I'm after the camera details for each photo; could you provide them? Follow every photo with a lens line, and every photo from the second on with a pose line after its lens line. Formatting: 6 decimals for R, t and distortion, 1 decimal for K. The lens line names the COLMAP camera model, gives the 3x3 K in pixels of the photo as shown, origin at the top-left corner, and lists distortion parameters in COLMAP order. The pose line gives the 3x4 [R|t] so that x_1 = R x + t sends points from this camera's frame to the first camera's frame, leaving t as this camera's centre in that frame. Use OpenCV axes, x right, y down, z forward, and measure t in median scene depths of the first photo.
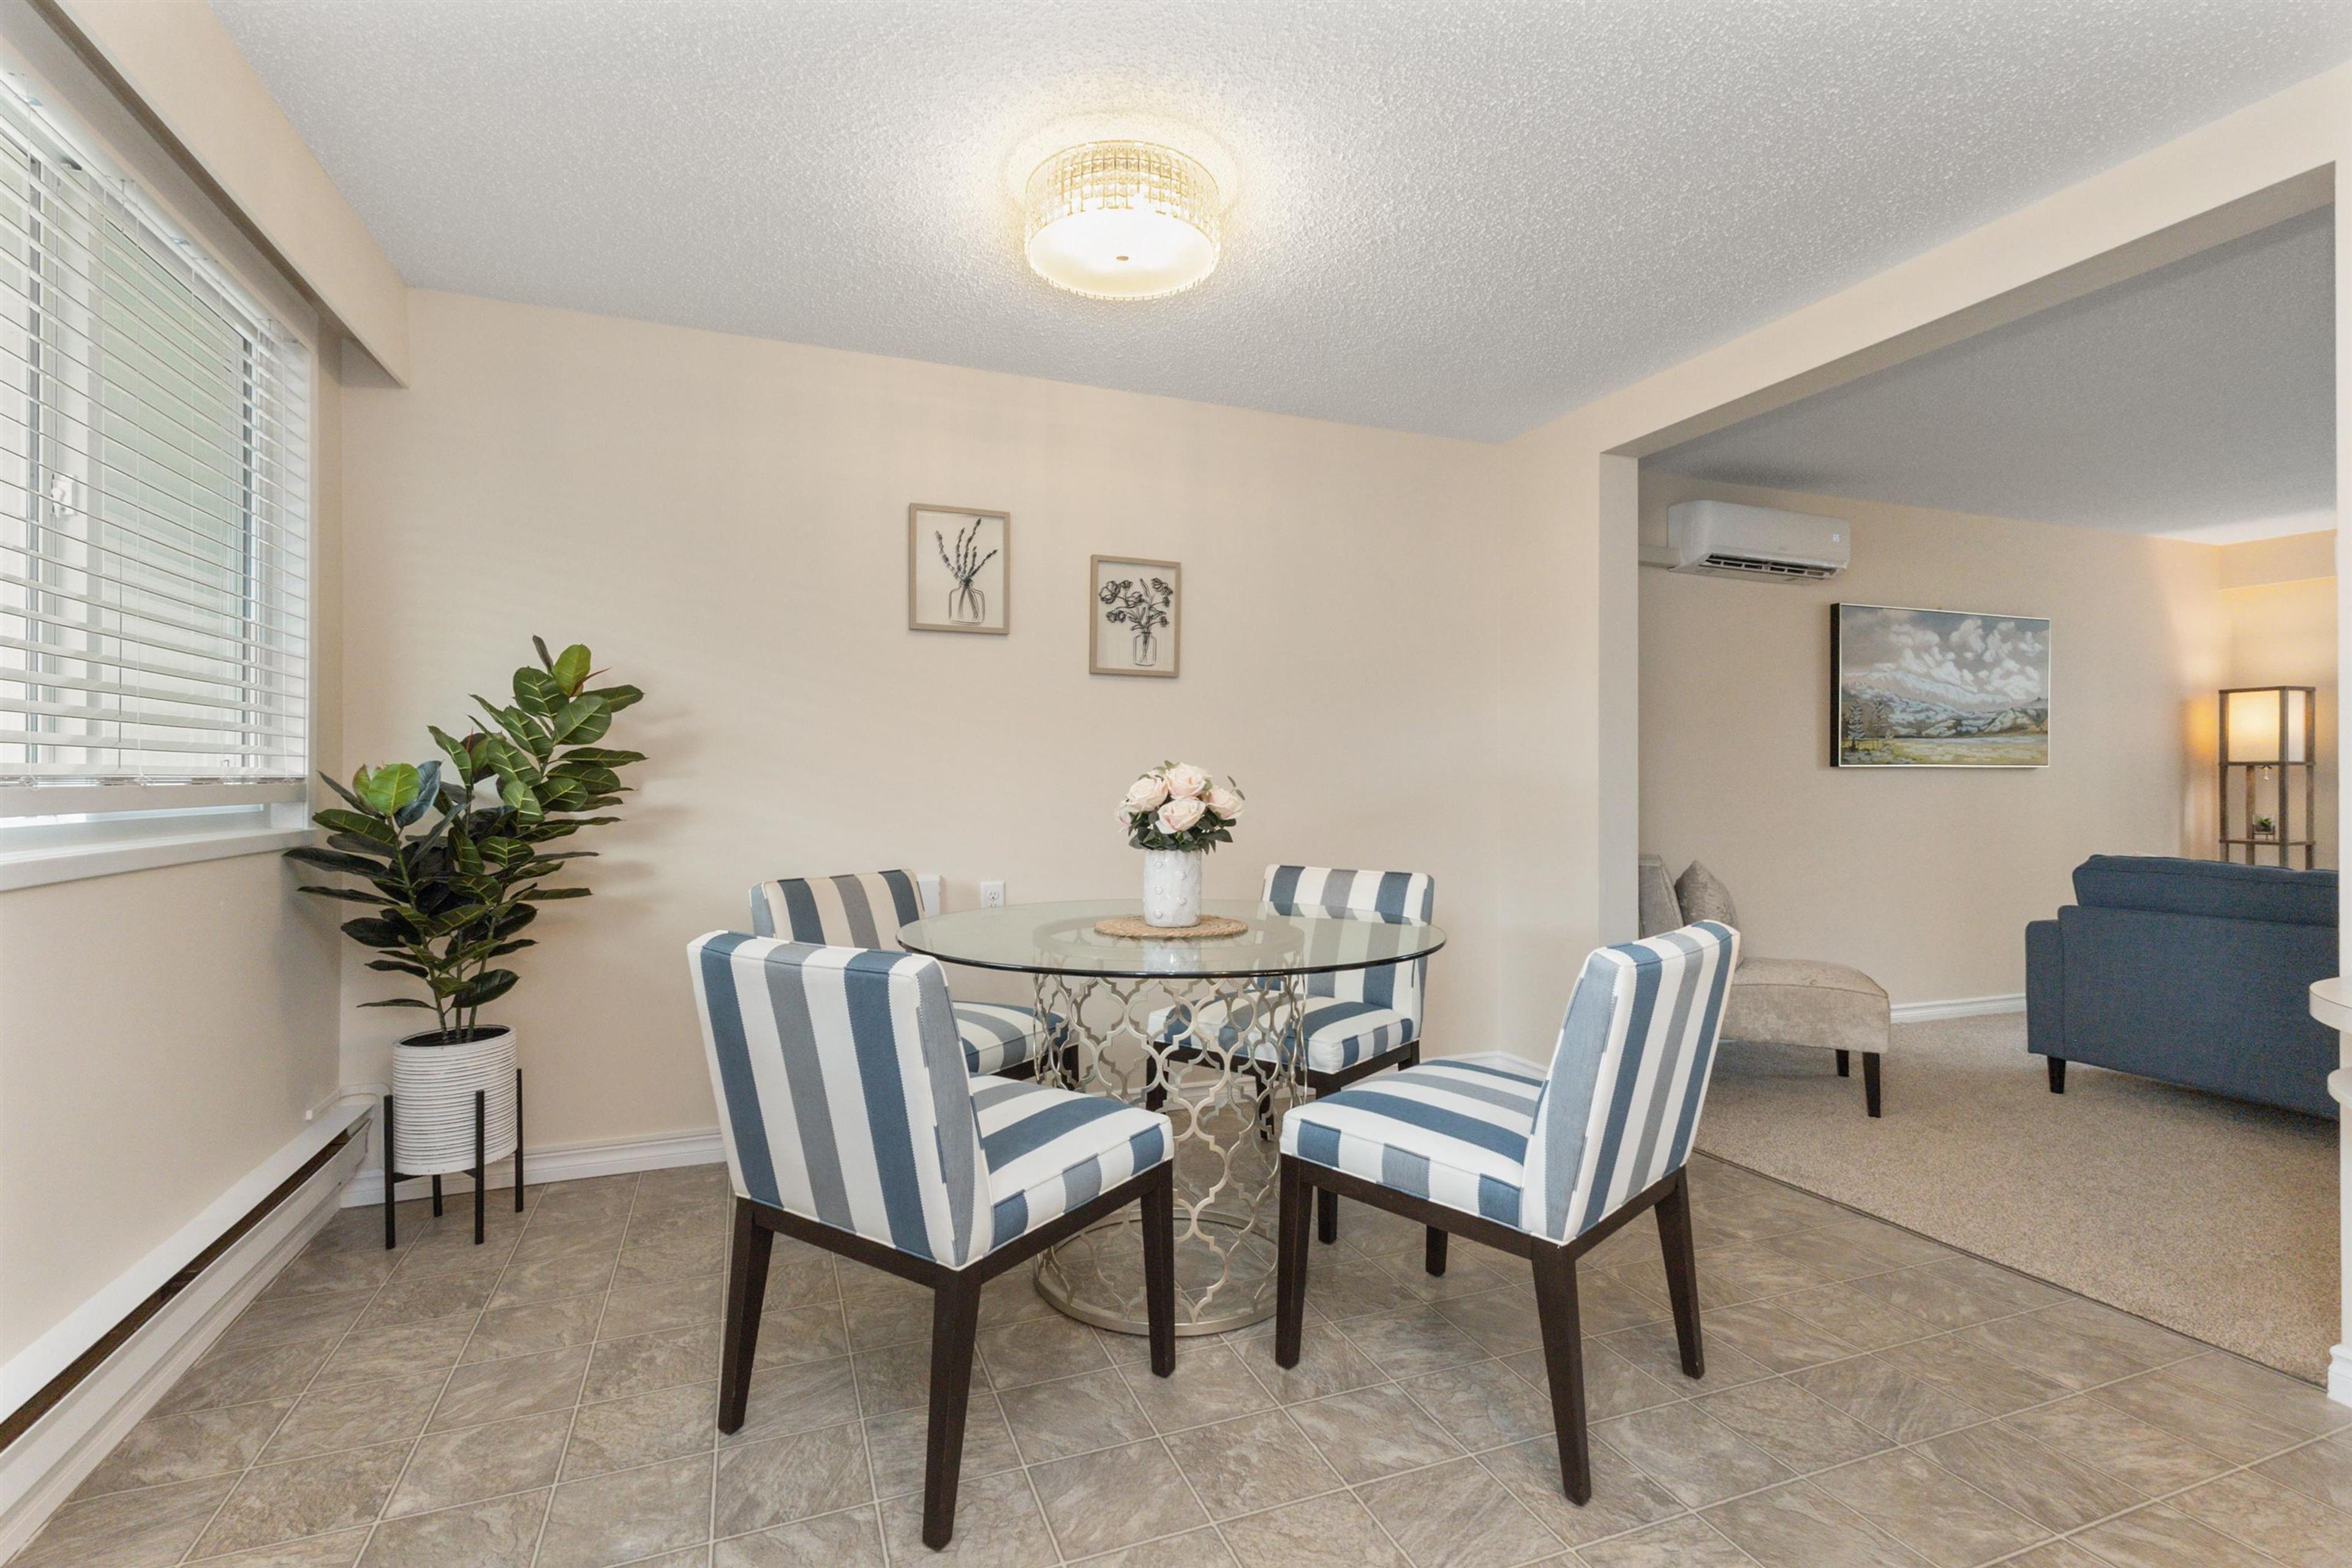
lens RADIAL K [[1086.4, 0, 1170.0], [0, 1086.4, 773.2], [0, 0, 1]] dist [0.015054, 0.000157]
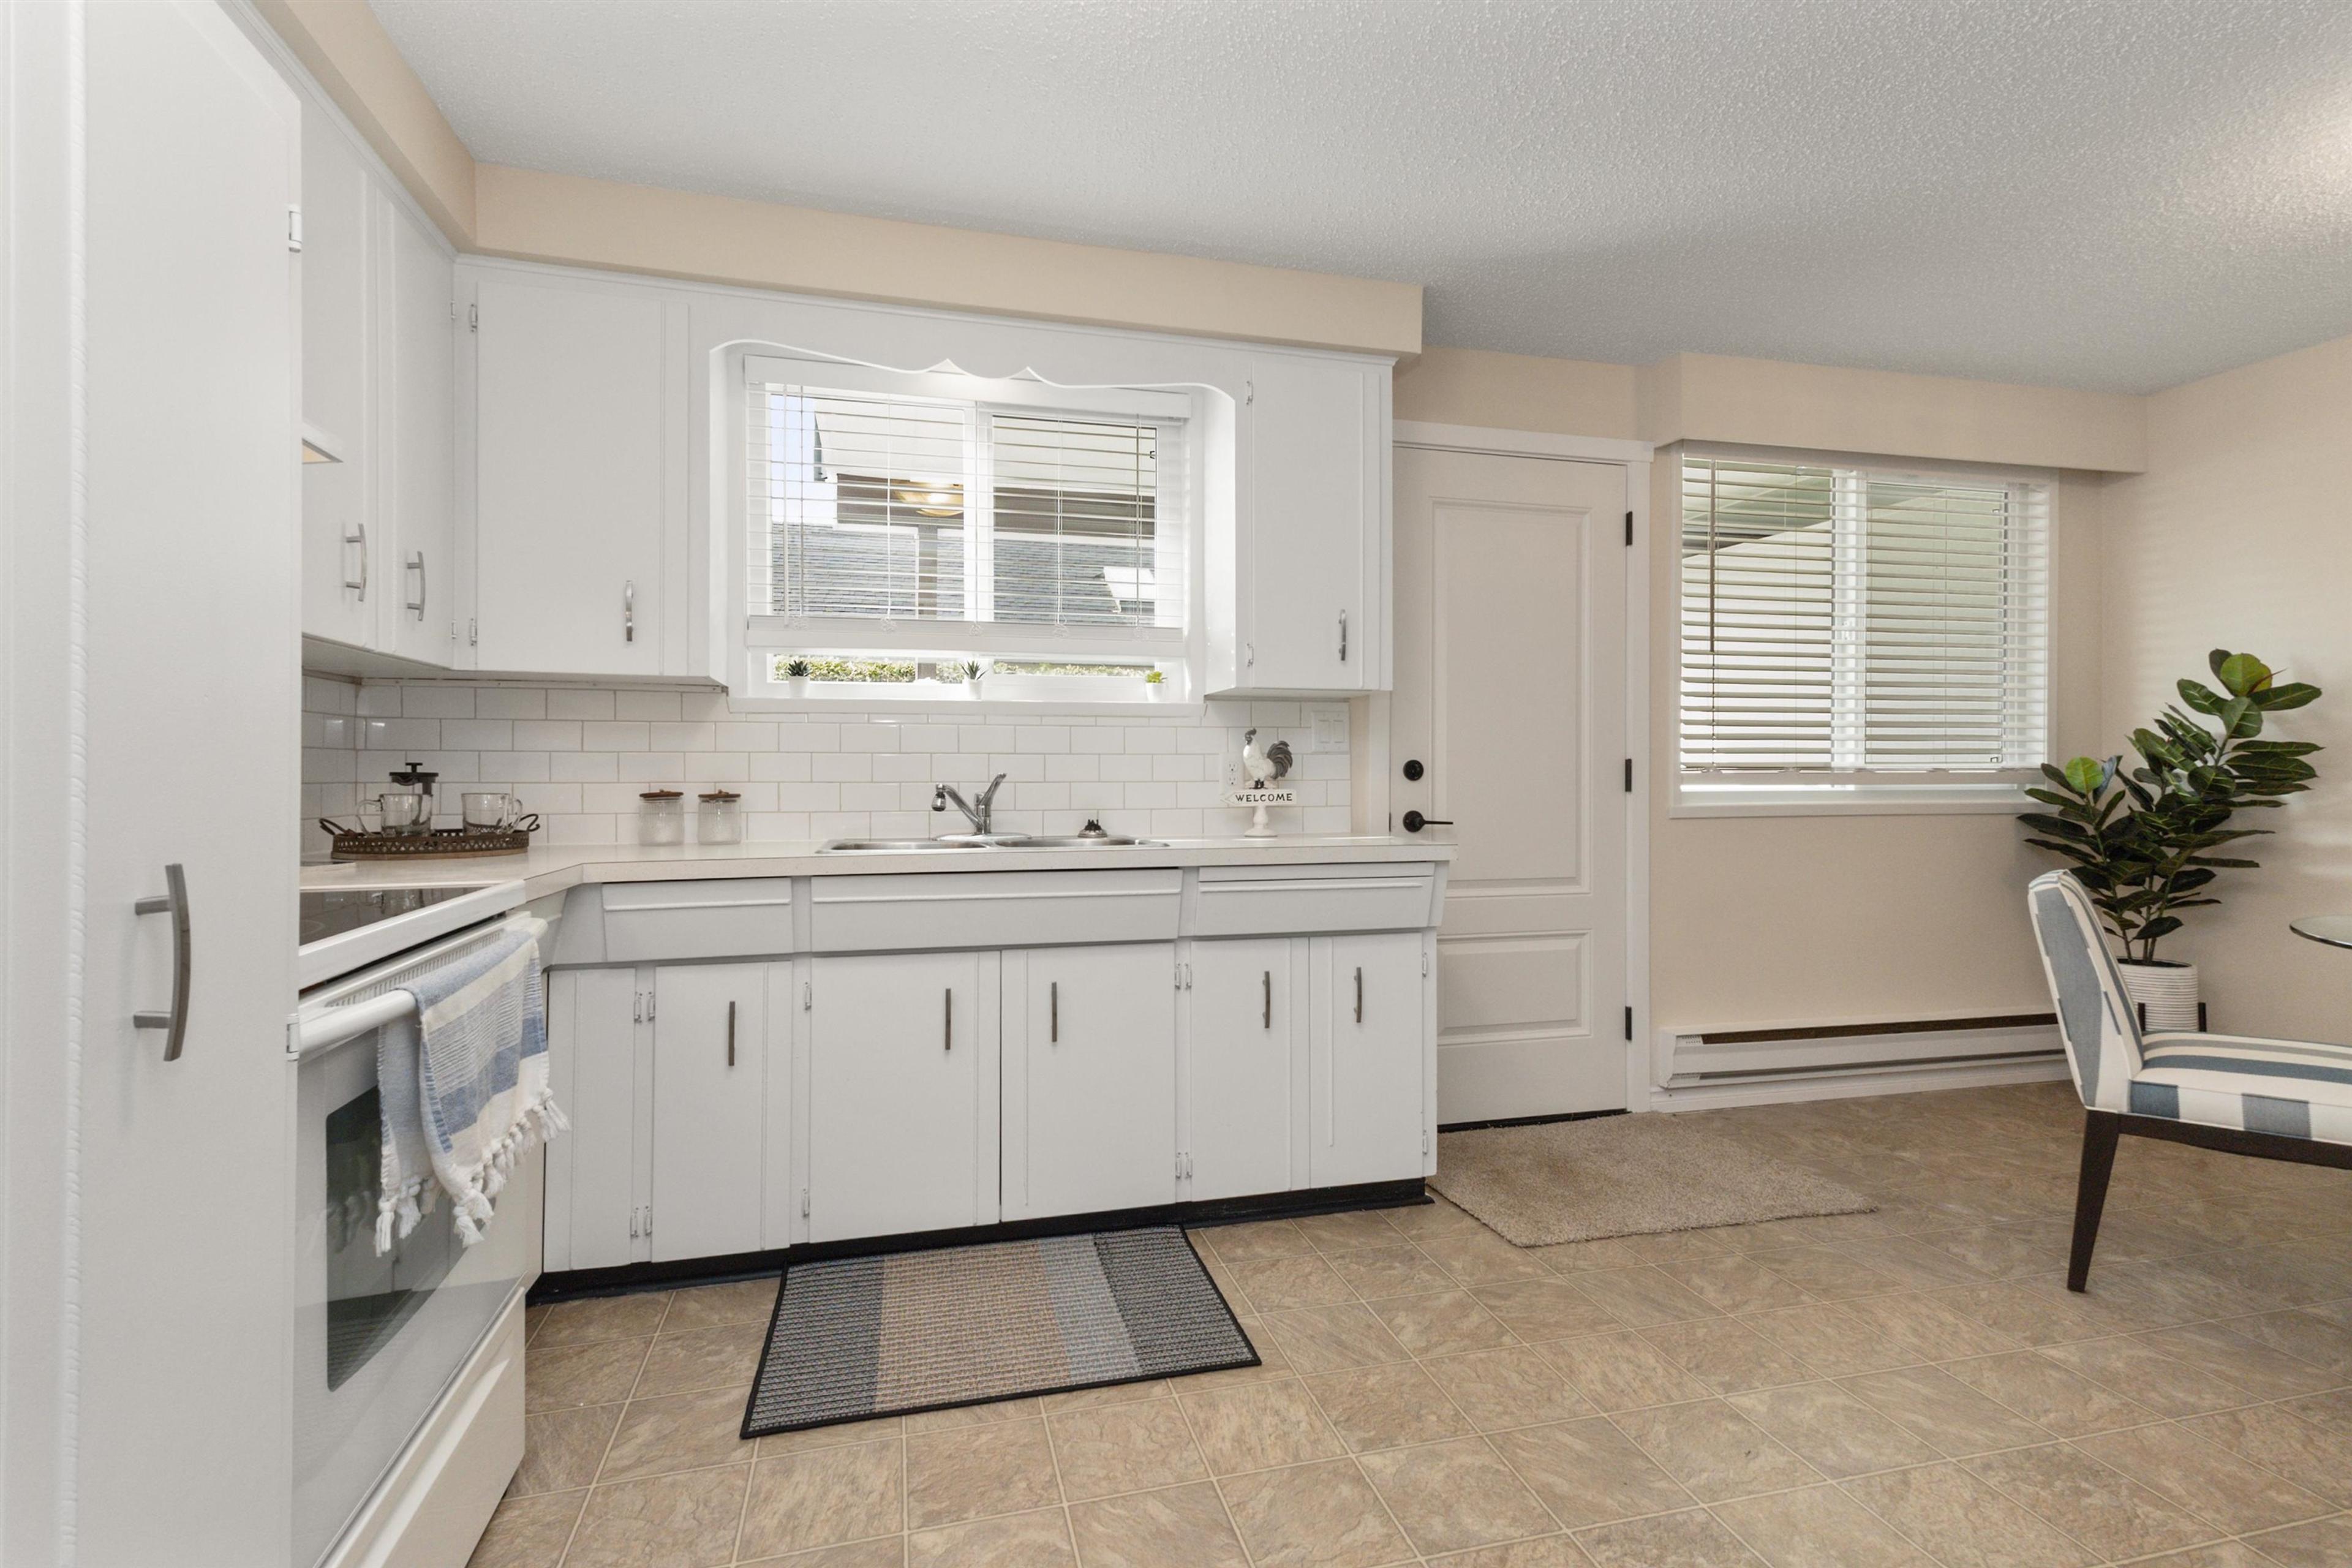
lens RADIAL K [[1086.4, 0, 1170.0], [0, 1086.4, 773.2], [0, 0, 1]] dist [0.015054, 0.000157]
pose [[-0.119036, -0.000072, -0.992890, 0.779136], [0.006858, 0.999976, -0.000895, 0.004382], [0.992866, -0.006915, -0.119033, -0.011363]]
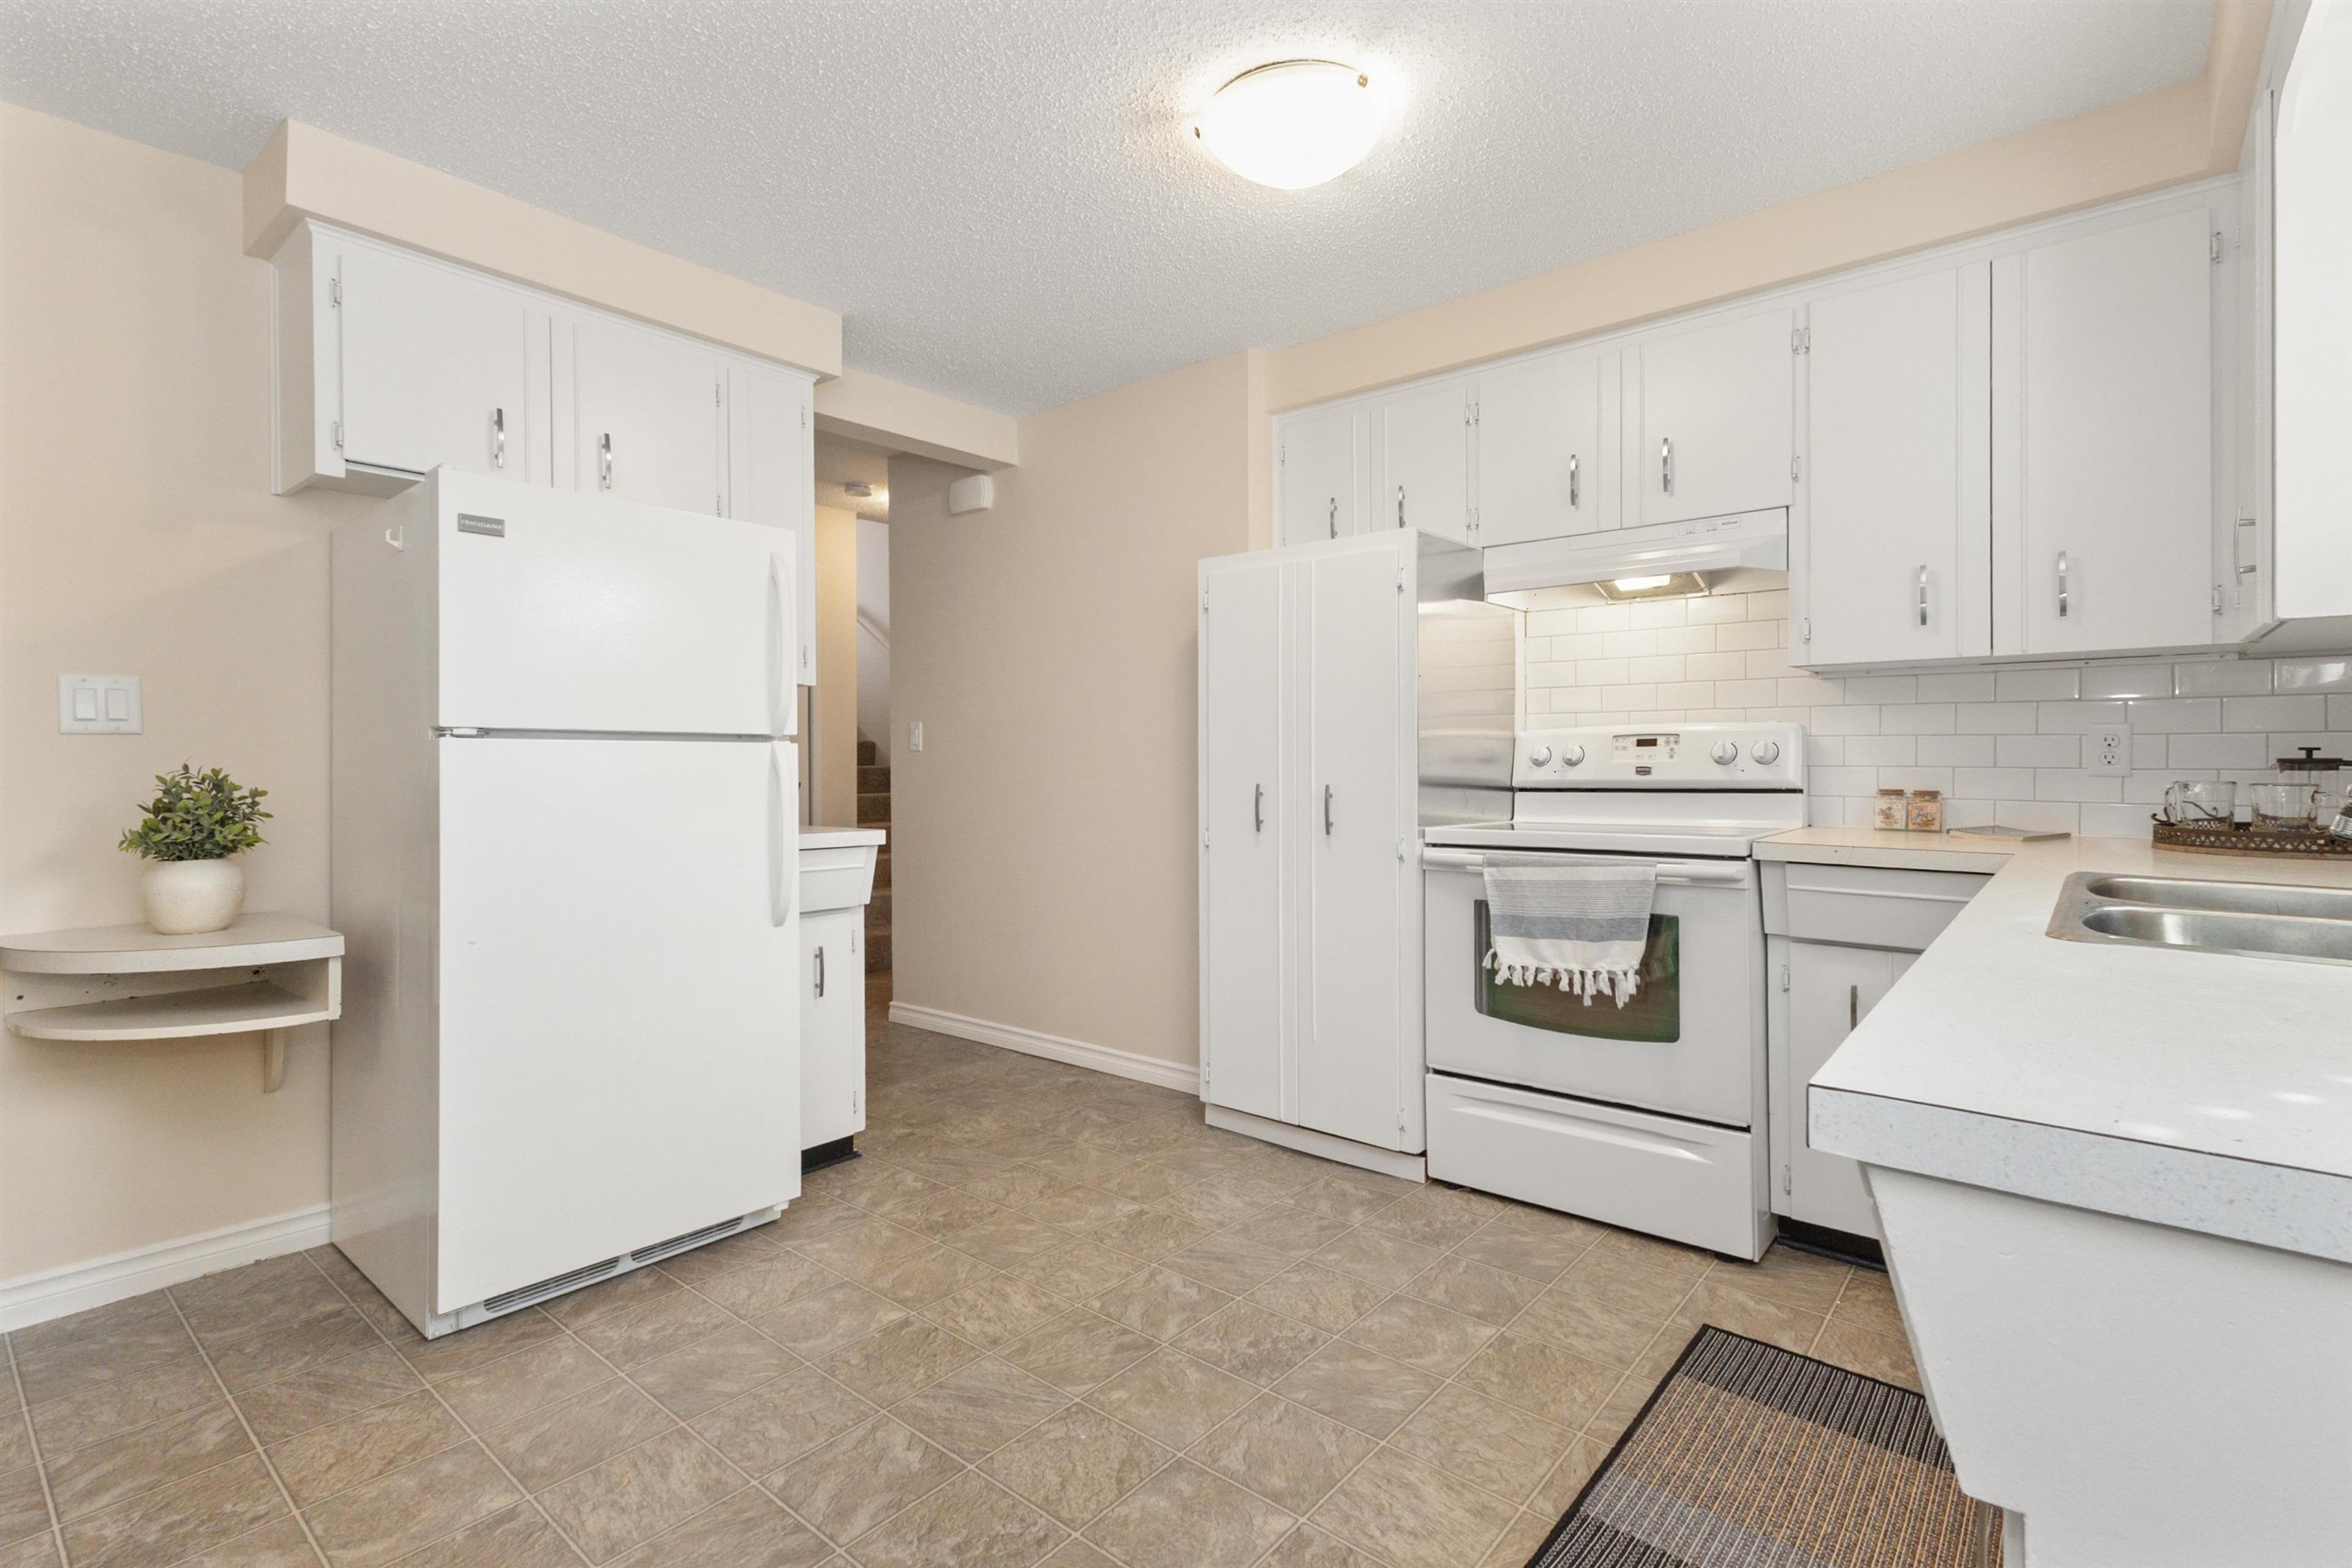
lens RADIAL K [[1094.3, 0, 1169.8], [0, 1094.3, 757.5], [0, 0, 1]] dist [0.018159, -0.000440]
pose [[-0.473859, -0.000099, 0.880600, -0.310446], [-0.003125, 0.999994, -0.001569, 0.001815], [-0.880595, -0.003496, -0.473857, 0.343094]]
